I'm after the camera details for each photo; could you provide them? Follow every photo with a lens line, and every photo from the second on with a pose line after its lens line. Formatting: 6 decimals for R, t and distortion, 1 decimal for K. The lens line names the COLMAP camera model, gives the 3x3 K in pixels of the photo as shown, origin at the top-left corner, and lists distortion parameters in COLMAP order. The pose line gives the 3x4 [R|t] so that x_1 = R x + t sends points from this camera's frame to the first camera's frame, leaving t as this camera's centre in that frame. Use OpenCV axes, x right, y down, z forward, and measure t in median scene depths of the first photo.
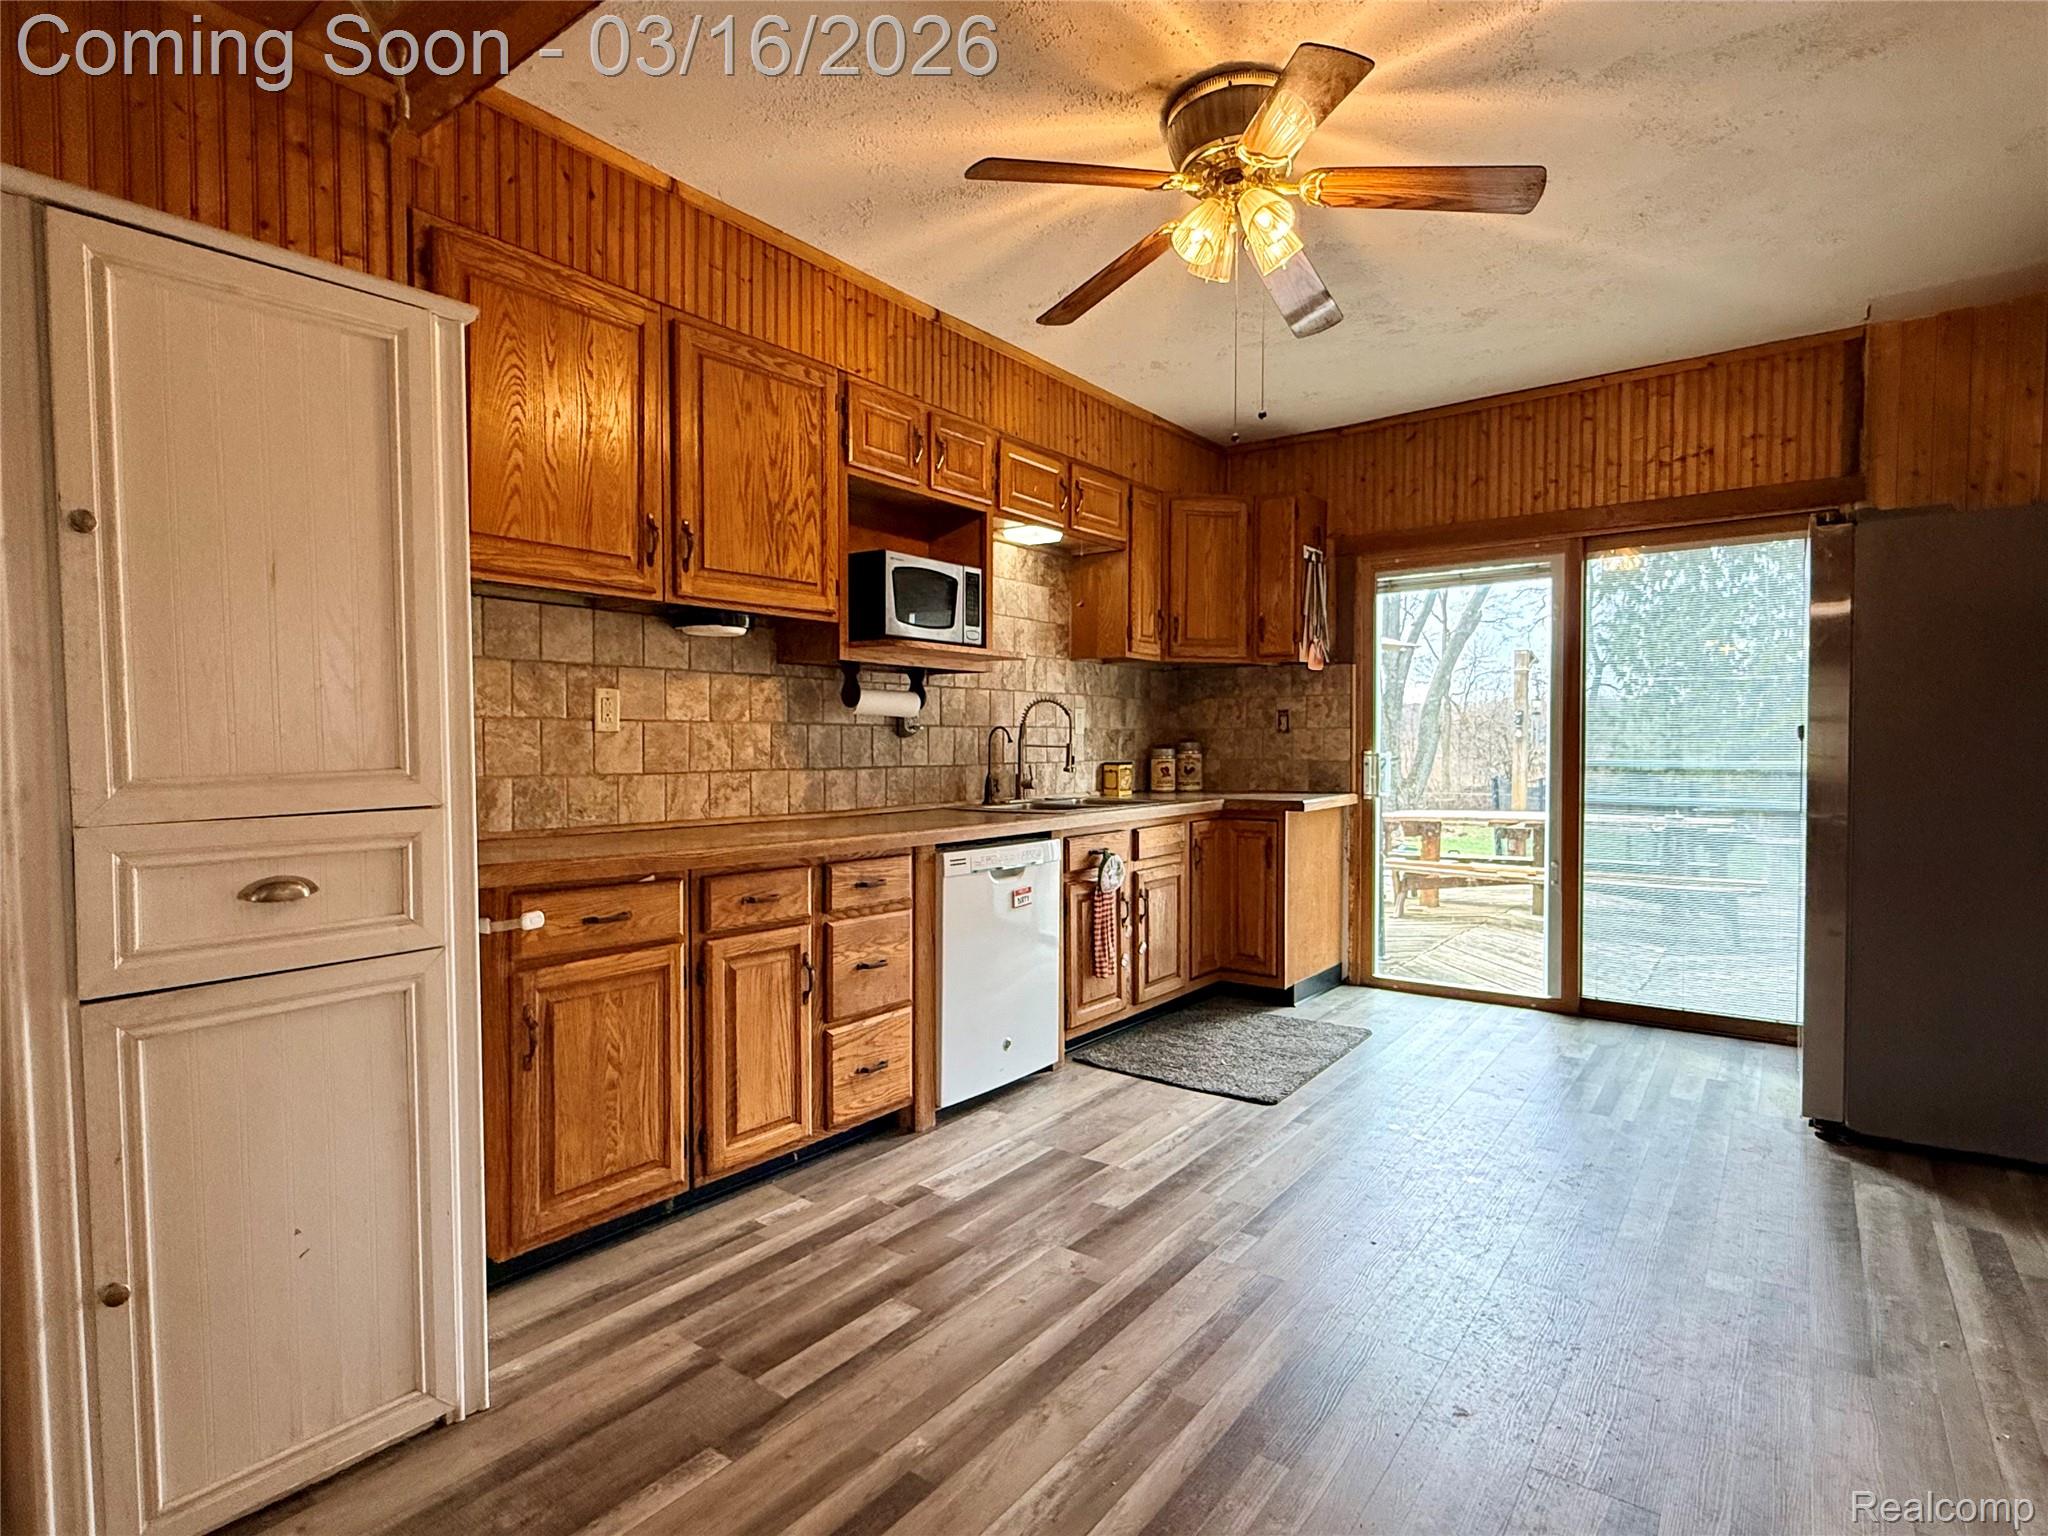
lens RADIAL K [[1066.3, 0, 1025.2], [0, 1066.3, 770.3], [0, 0, 1]] dist [0.000989, 0.000490]
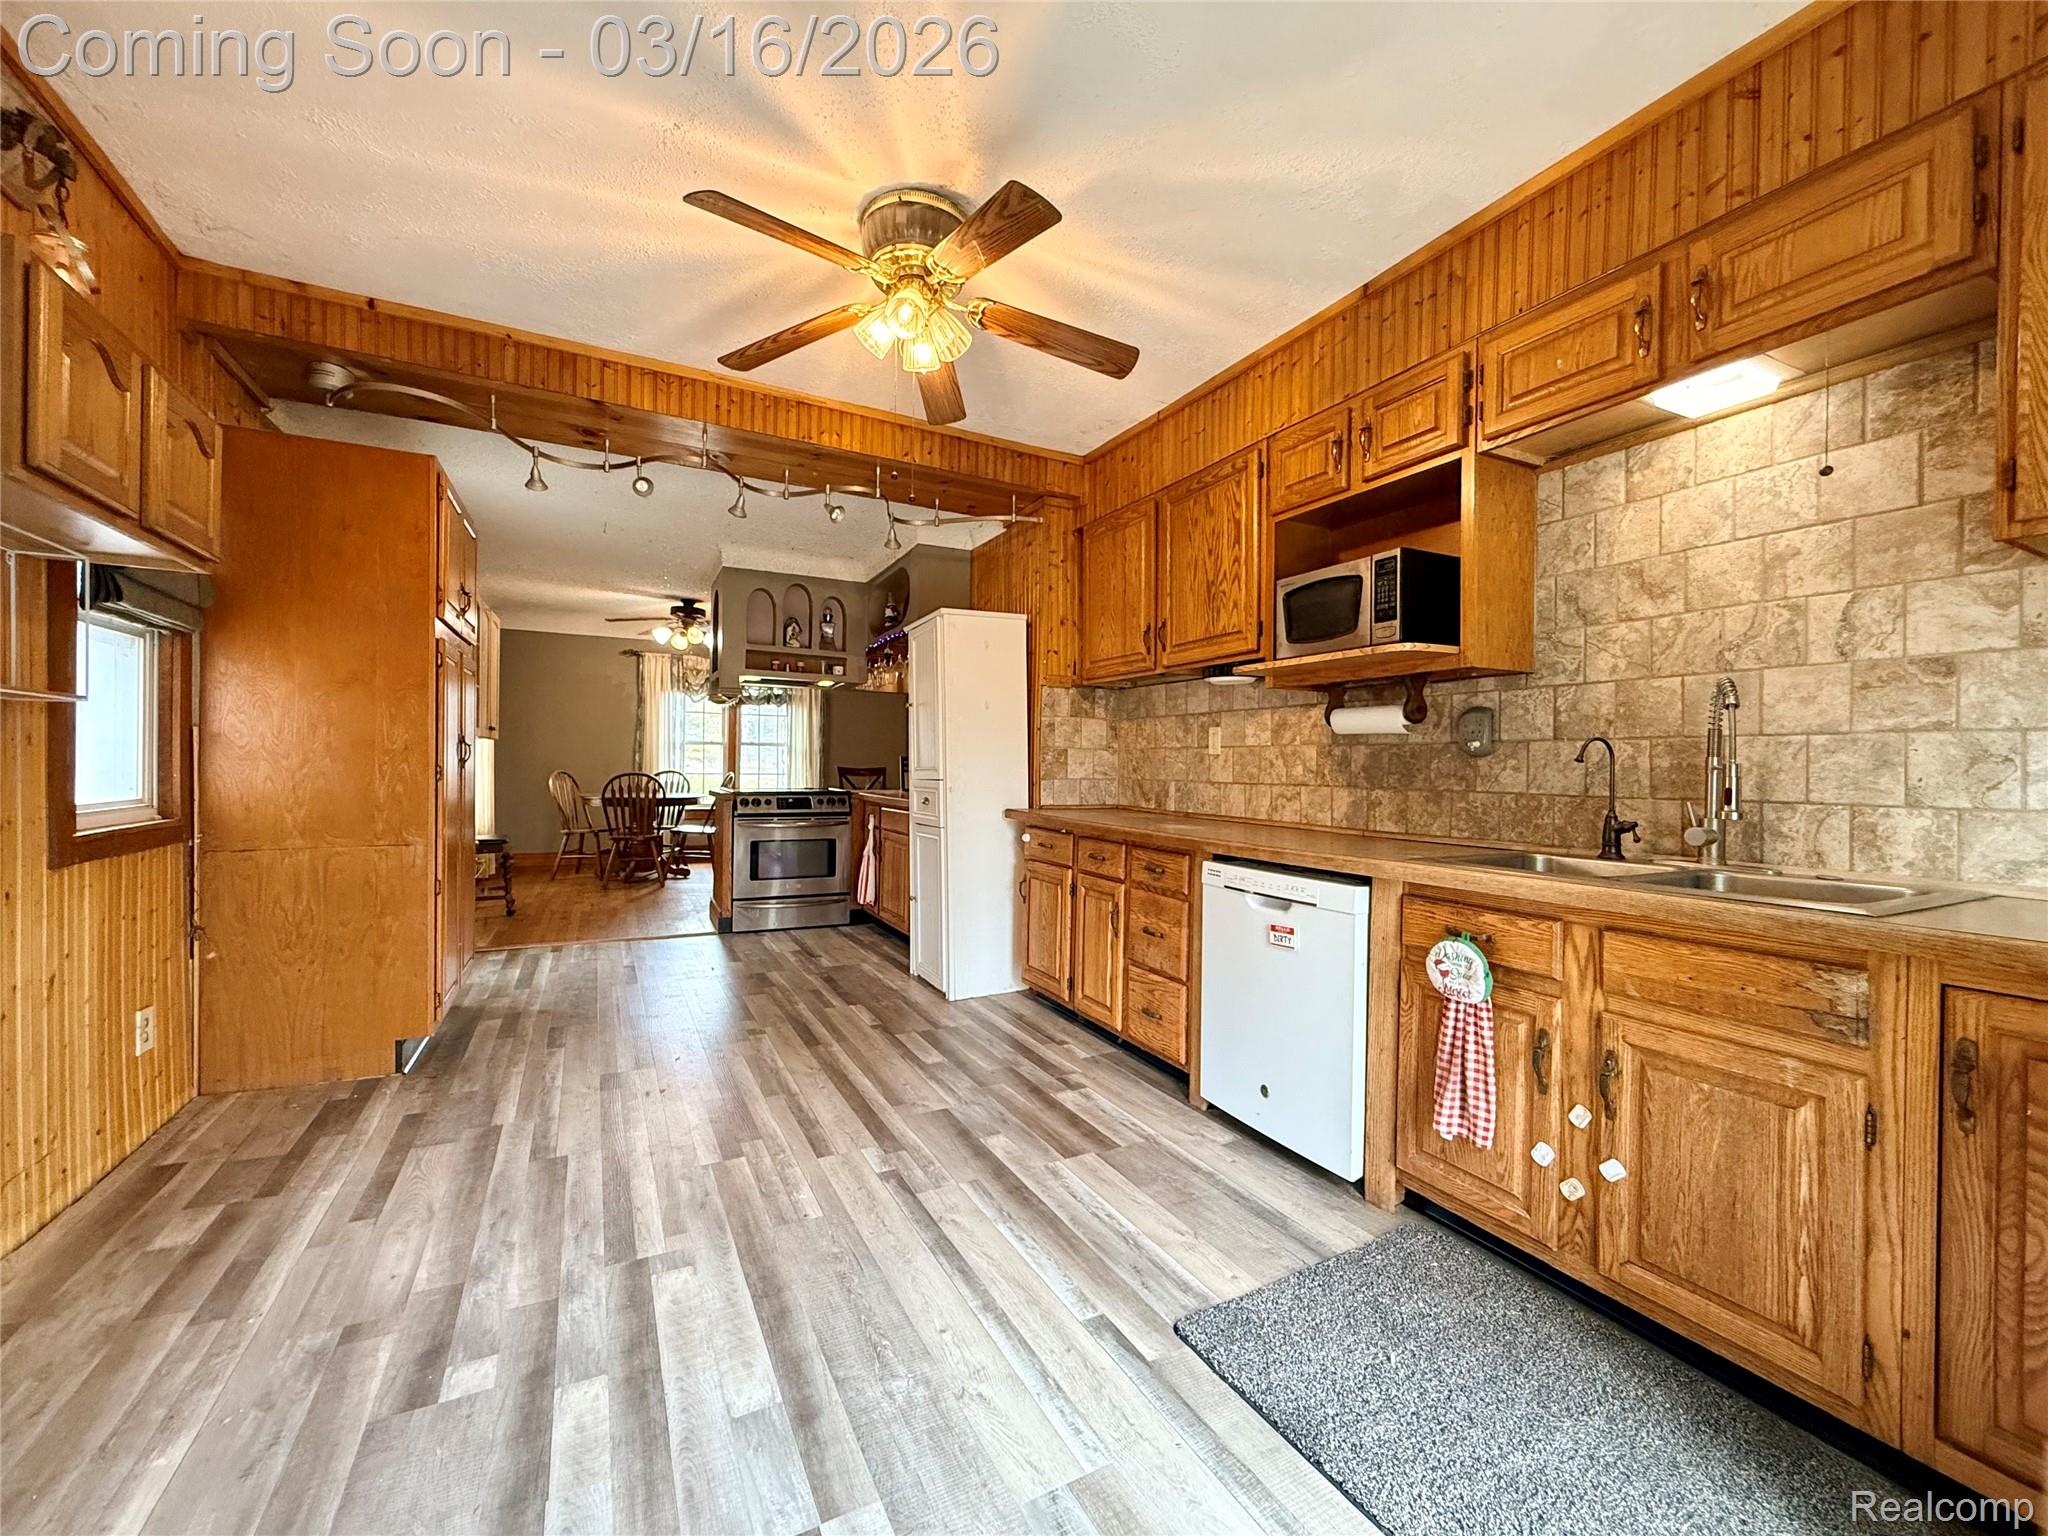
lens RADIAL K [[819.0, 0, 1019.8], [0, 819.0, 766.8], [0, 0, 1]] dist [0.003015, 0.000206]
pose [[-0.442718, -0.003581, -0.896654, 0.812835], [-0.035552, 0.999276, 0.013563, -0.024765], [0.895956, 0.037883, -0.442525, 1.284829]]
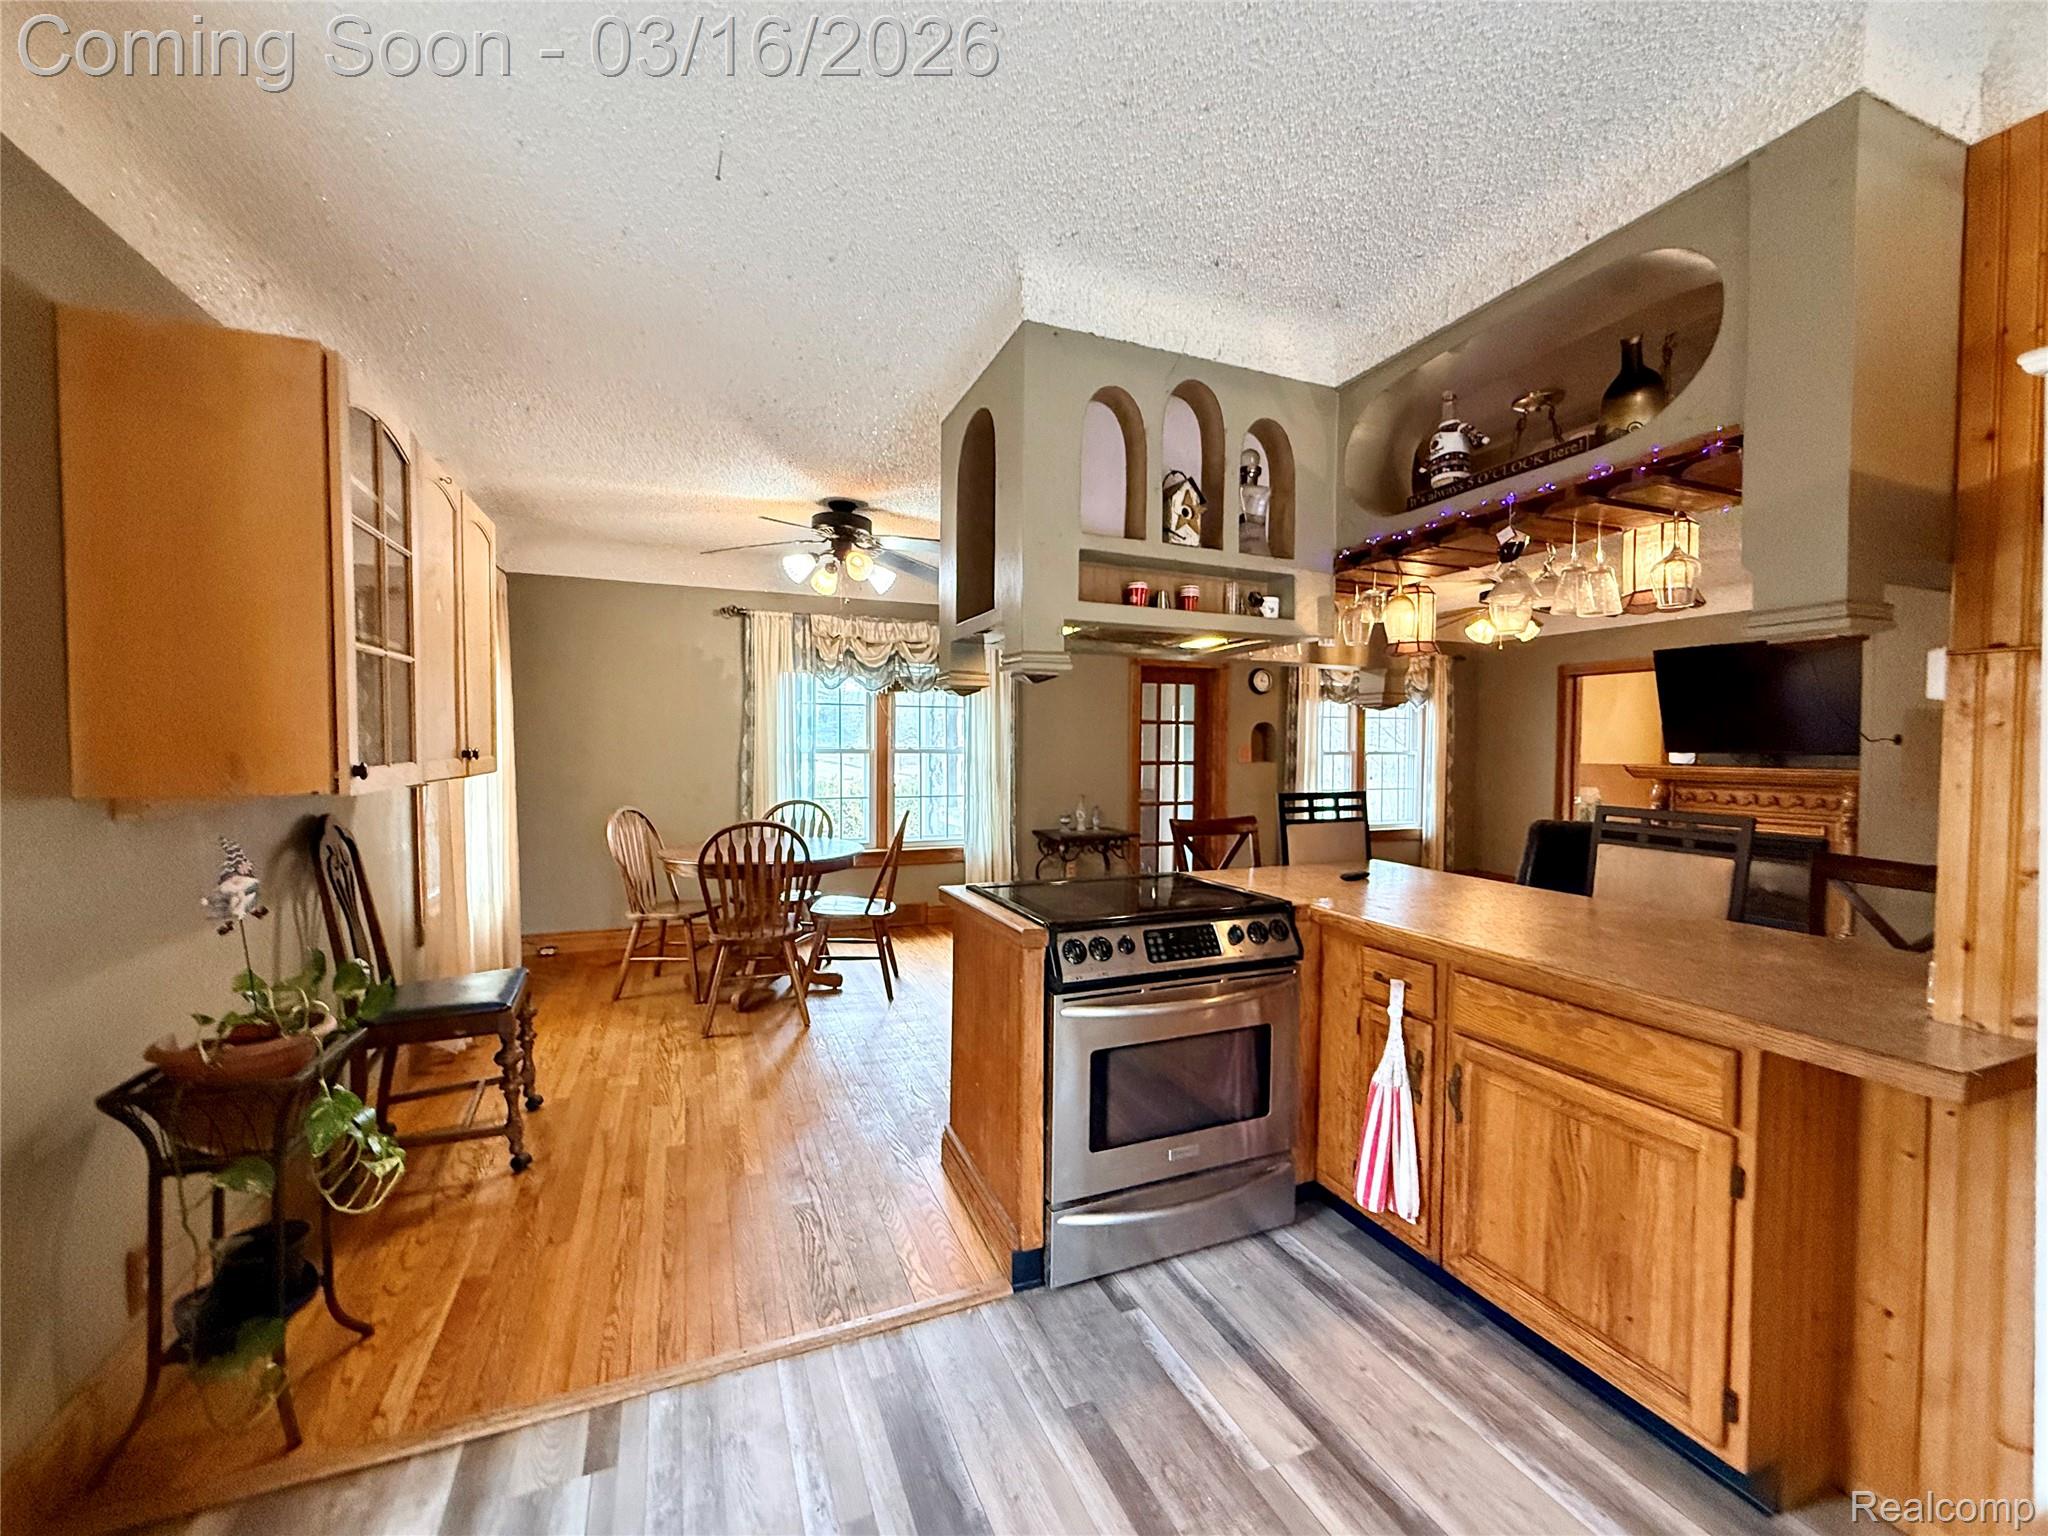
lens RADIAL K [[819.0, 0, 1022.6], [0, 819.0, 767.4], [0, 0, 1]] dist [0.003015, 0.000206]
pose [[-0.508022, 0.019310, -0.861127, 0.422422], [-0.028932, 0.998802, 0.039466, -0.054412], [0.860858, 0.044964, -0.506855, 0.736507]]
